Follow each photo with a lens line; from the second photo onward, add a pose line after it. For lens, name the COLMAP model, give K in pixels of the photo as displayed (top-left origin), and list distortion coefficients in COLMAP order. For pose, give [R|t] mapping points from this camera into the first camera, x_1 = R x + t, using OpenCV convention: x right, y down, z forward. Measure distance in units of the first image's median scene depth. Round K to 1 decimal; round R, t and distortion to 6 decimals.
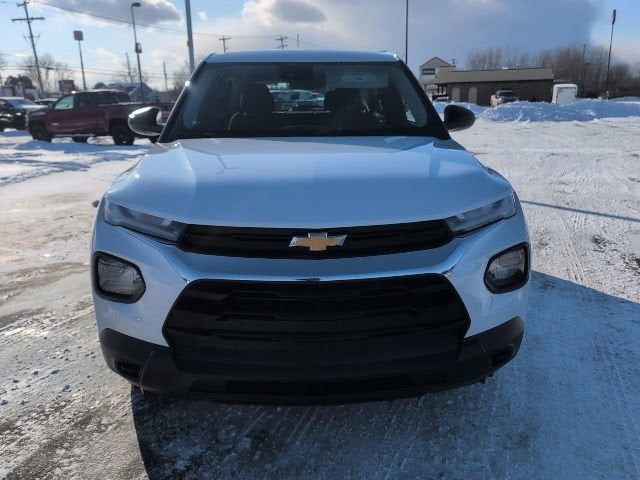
lens RADIAL K [[533.6, 0, 318.1], [0, 533.6, 240.1], [0, 0, 1]] dist [0.023566, -0.014242]
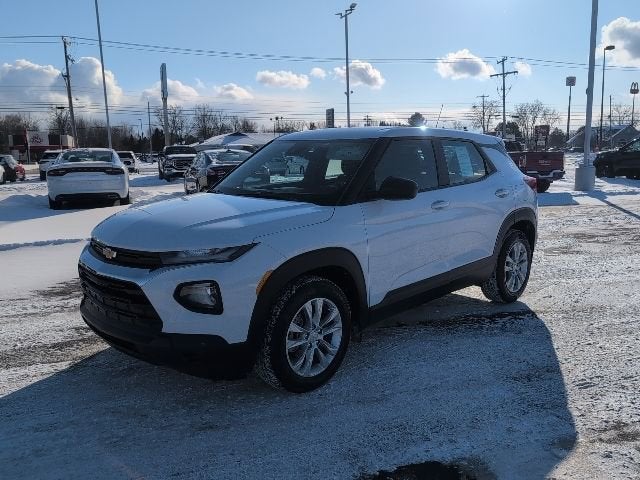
lens RADIAL K [[533.6, 0, 320.0], [0, 533.6, 236.9], [0, 0, 1]] dist [0.023566, -0.014242]
pose [[0.671353, 0.125264, -0.730475, 1.508330], [-0.183853, 0.982954, -0.000412, -0.152195], [0.717971, 0.134577, 0.682939, 0.226757]]
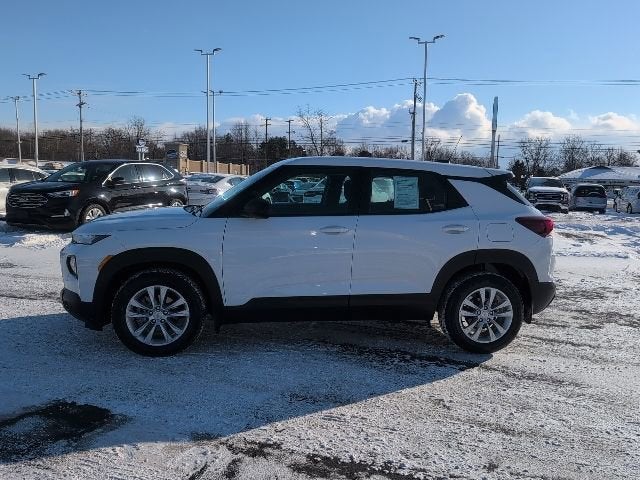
lens RADIAL K [[533.6, 0, 322.9], [0, 533.6, 241.1], [0, 0, 1]] dist [0.023566, -0.014242]
pose [[0.088294, 0.133088, -0.987164, 2.390946], [-0.280017, 0.954386, 0.103623, -0.509062], [0.955926, 0.267273, 0.121534, 1.580376]]
